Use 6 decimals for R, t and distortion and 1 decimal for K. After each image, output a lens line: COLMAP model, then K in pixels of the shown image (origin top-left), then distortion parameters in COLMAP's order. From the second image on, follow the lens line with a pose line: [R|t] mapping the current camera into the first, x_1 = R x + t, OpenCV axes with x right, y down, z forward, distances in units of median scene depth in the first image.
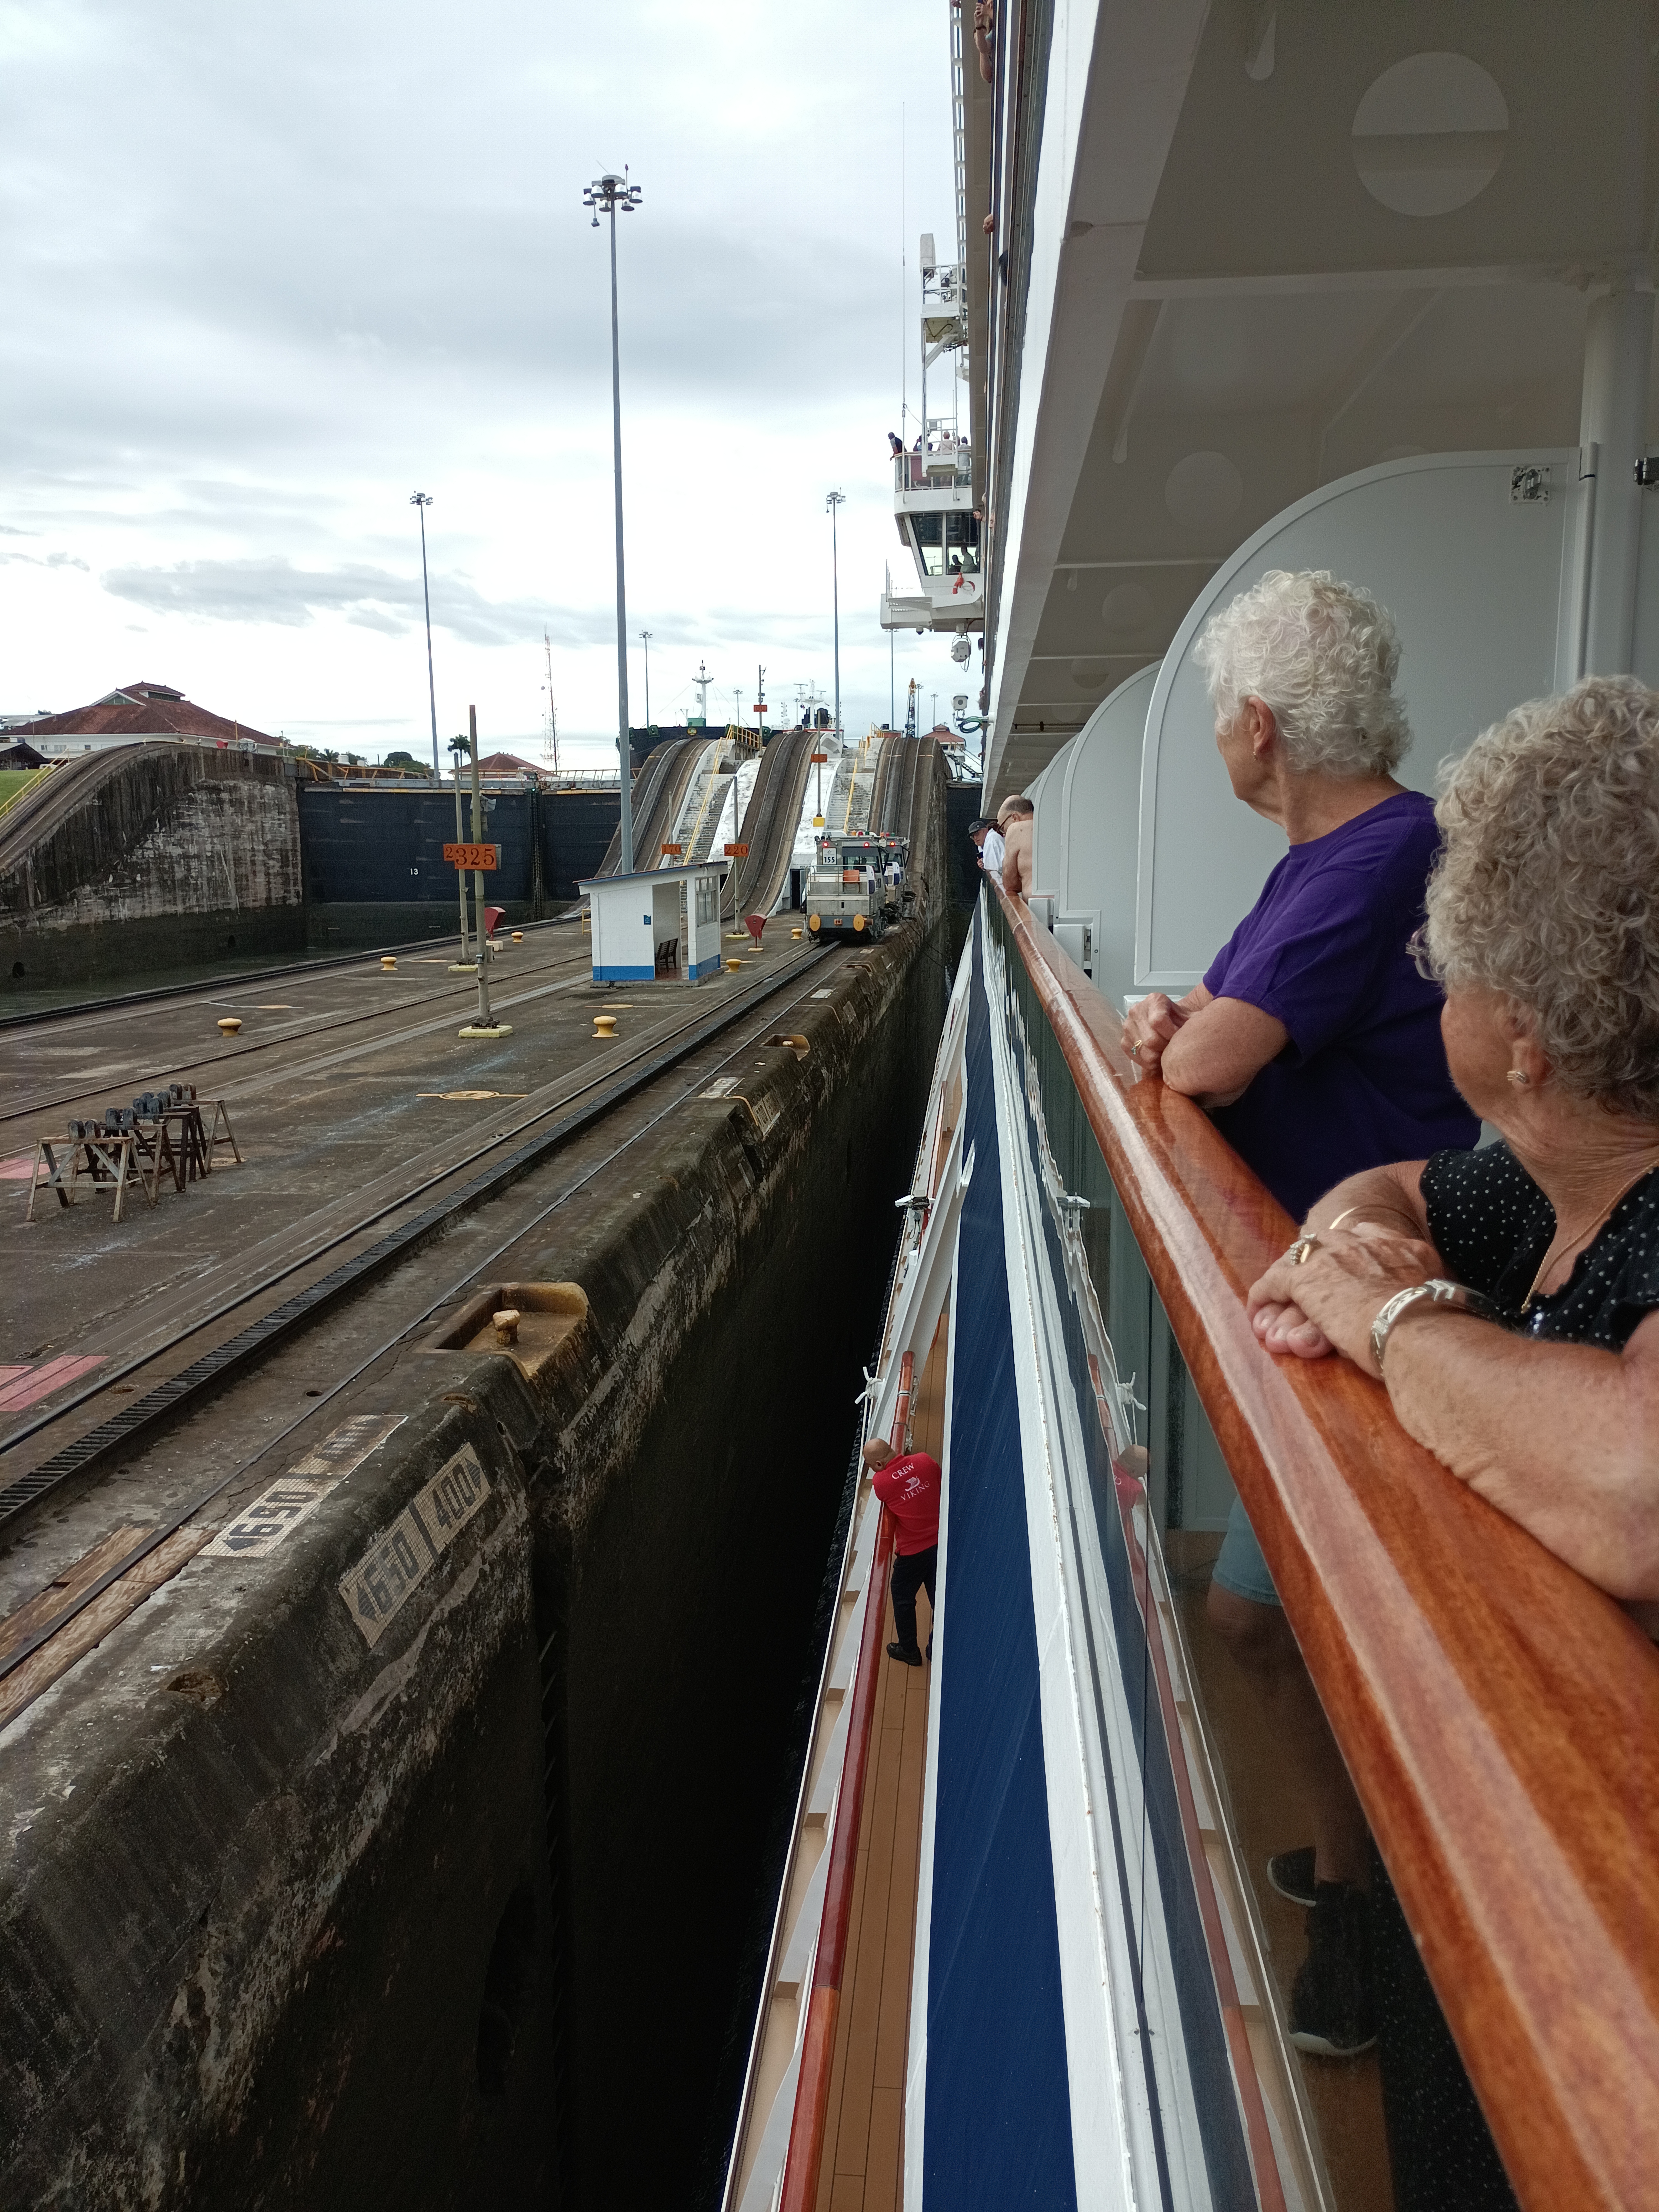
lens RADIAL K [[1644.7, 0, 865.6], [0, 1644.7, 1108.5], [0, 0, 1]] dist [0.035938, -0.055024]
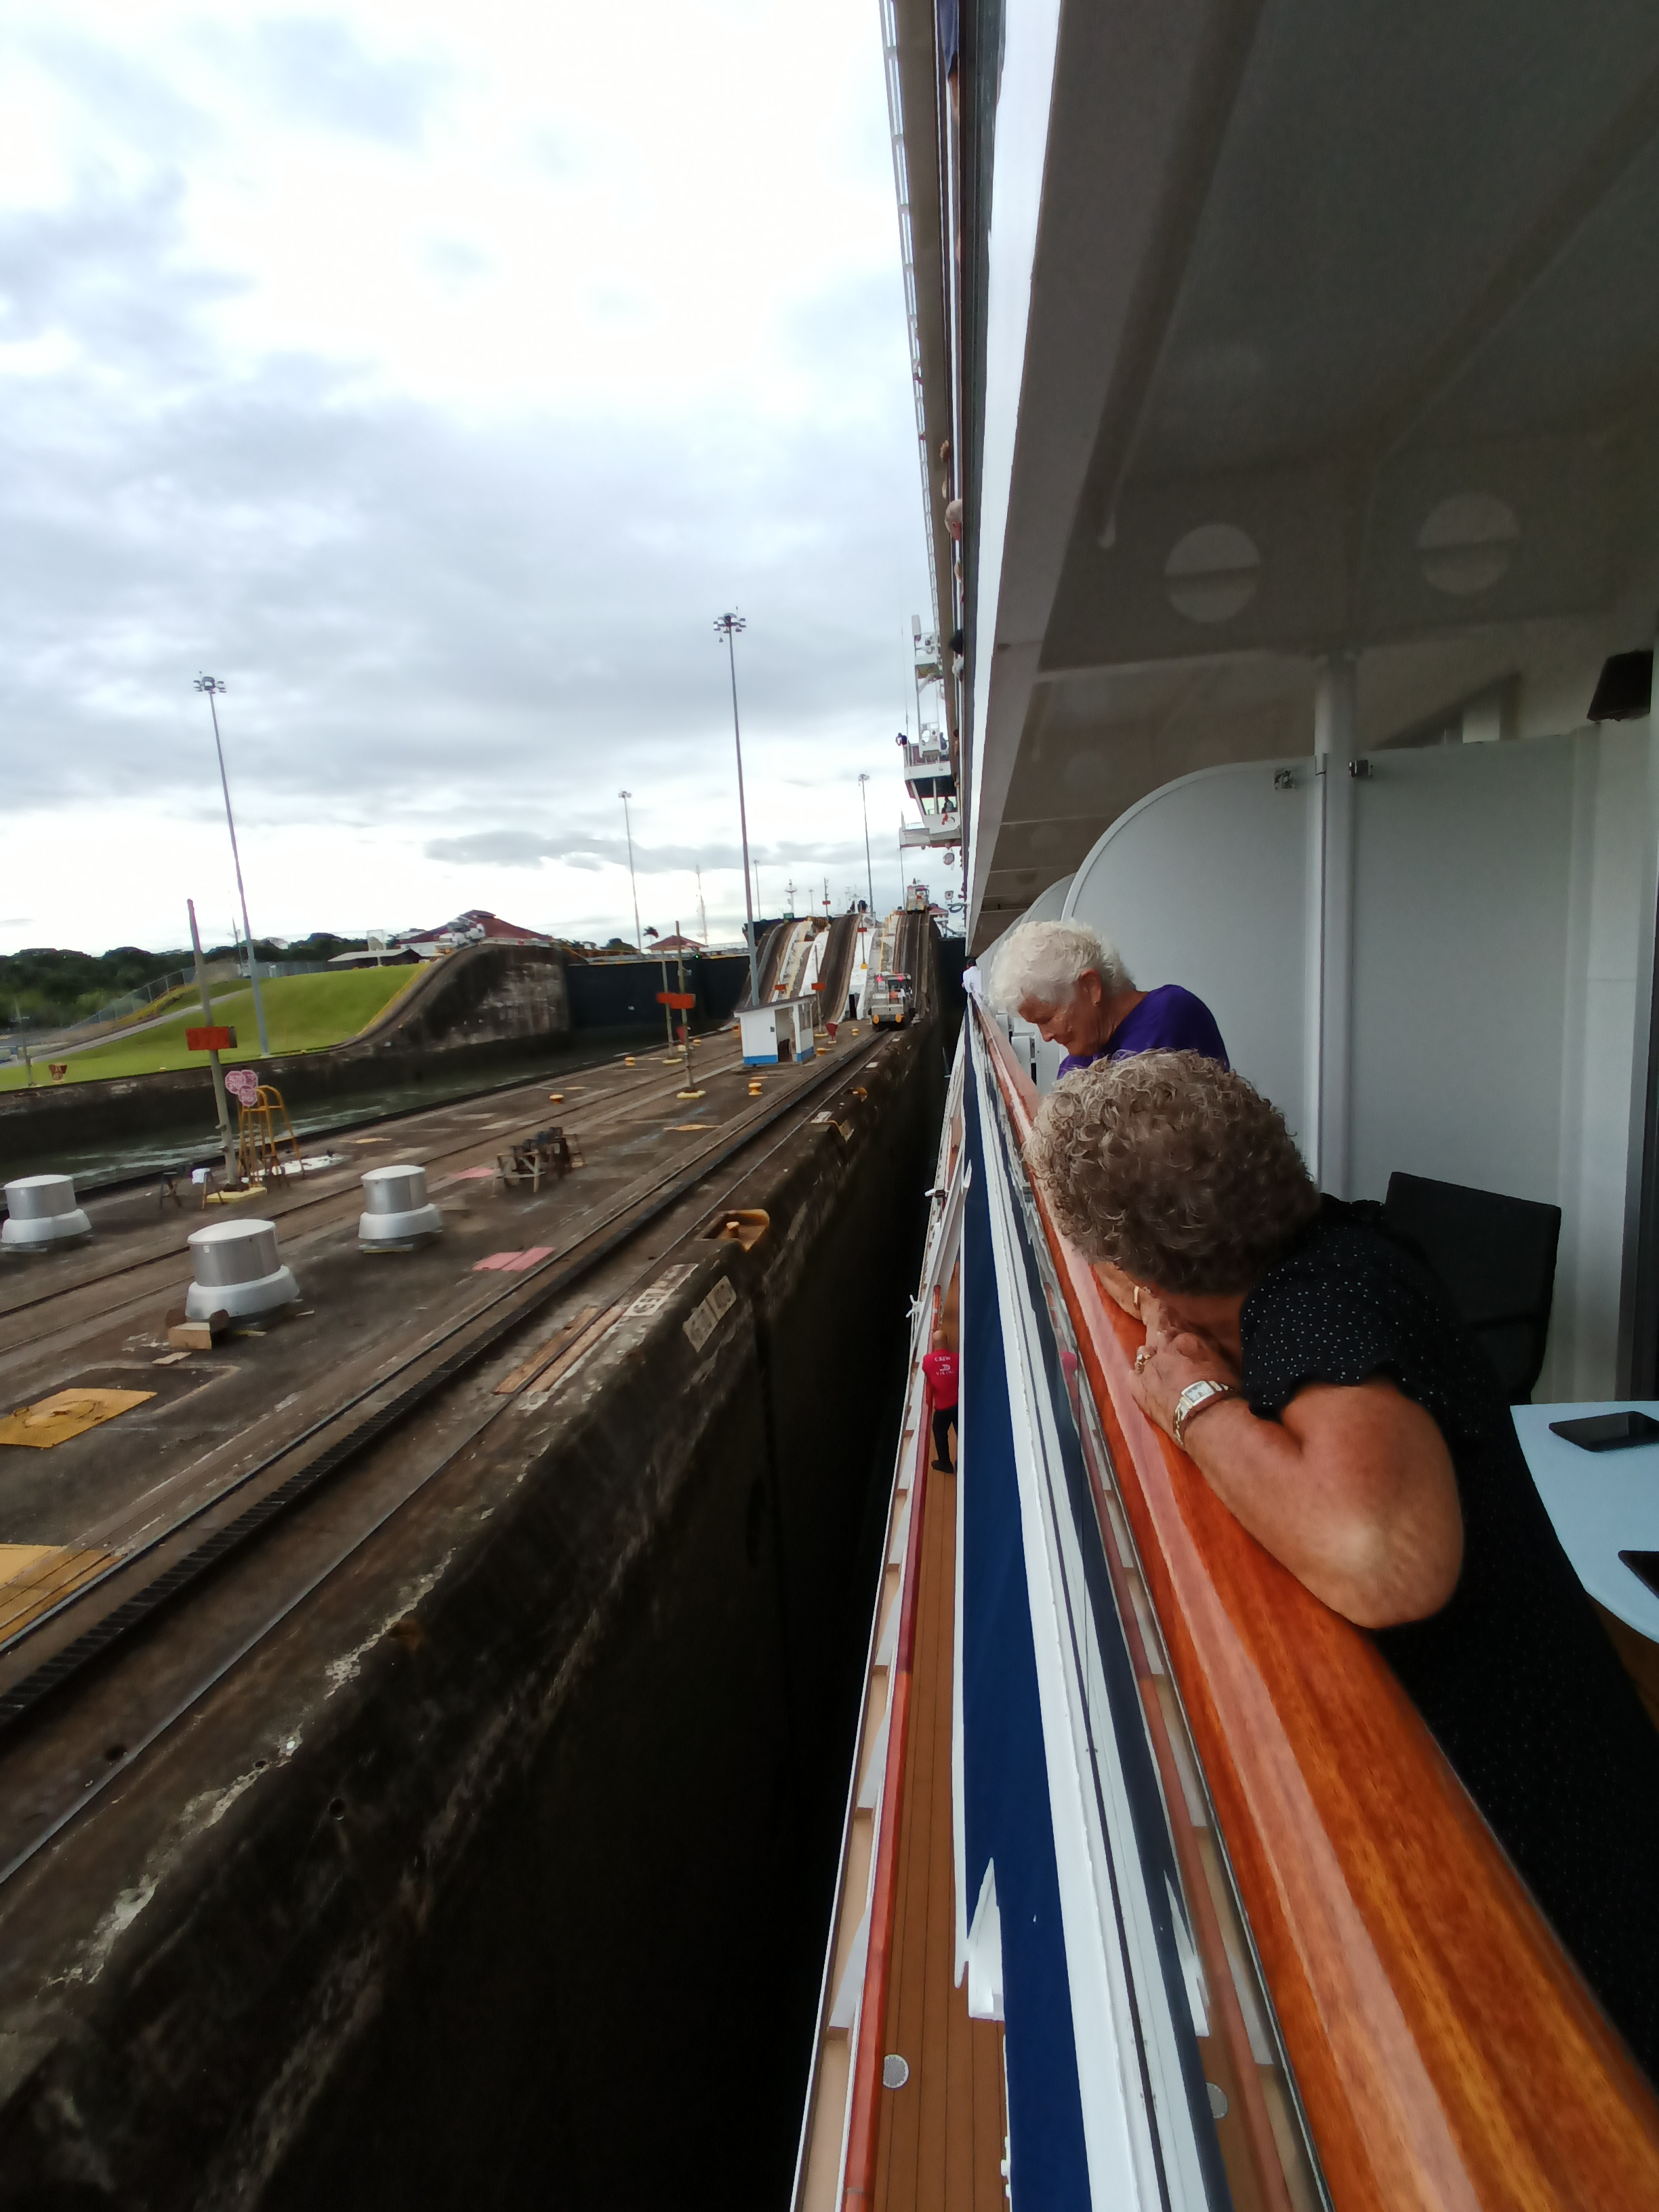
lens RADIAL K [[979.5, 0, 836.0], [0, 979.5, 1155.7], [0, 0, 1]] dist [-0.022622, 0.003464]
pose [[0.996908, -0.044131, -0.065008, -0.001631], [0.045447, 0.998788, 0.018892, 0.011265], [0.064096, -0.021788, 0.997706, -0.120596]]
